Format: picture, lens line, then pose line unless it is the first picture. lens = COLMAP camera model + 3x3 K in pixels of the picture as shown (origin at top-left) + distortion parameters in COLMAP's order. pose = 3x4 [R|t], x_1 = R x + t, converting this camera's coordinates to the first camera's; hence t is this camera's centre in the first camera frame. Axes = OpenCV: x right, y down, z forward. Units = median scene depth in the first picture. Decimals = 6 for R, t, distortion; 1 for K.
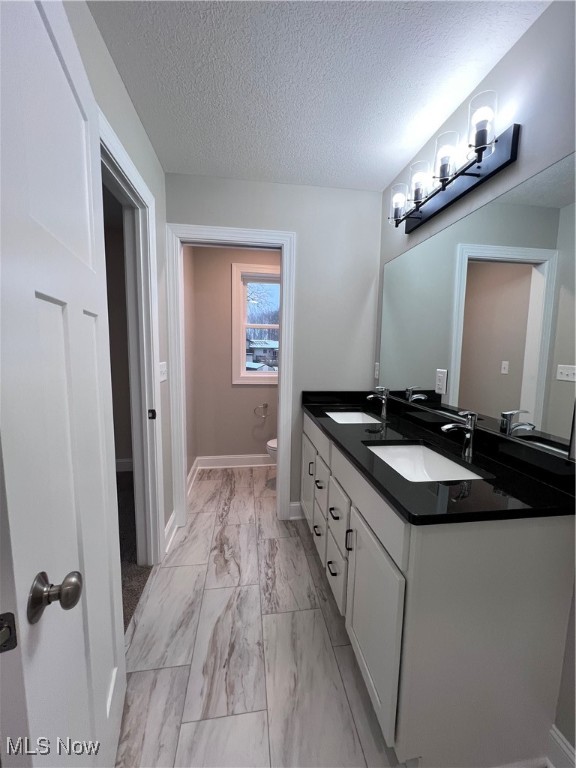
lens RADIAL K [[308.1, 0, 289.8], [0, 308.1, 383.0], [0, 0, 1]] dist [-0.000858, -0.000252]
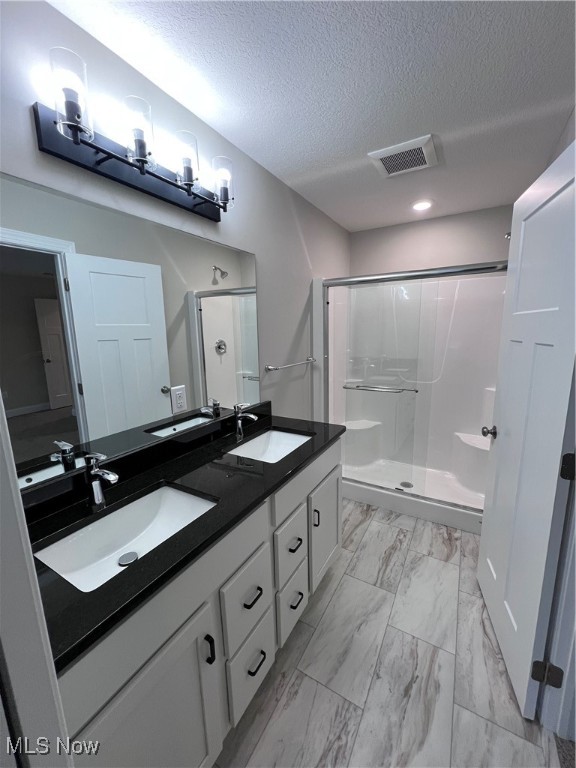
lens RADIAL K [[308.1, 0, 290.9], [0, 308.1, 384.0], [0, 0, 1]] dist [-0.000858, -0.000252]
pose [[-0.787647, -0.114274, 0.605436, -0.377518], [0.072639, 0.958574, 0.275427, -0.320212], [-0.611830, 0.260917, -0.746717, 1.712218]]
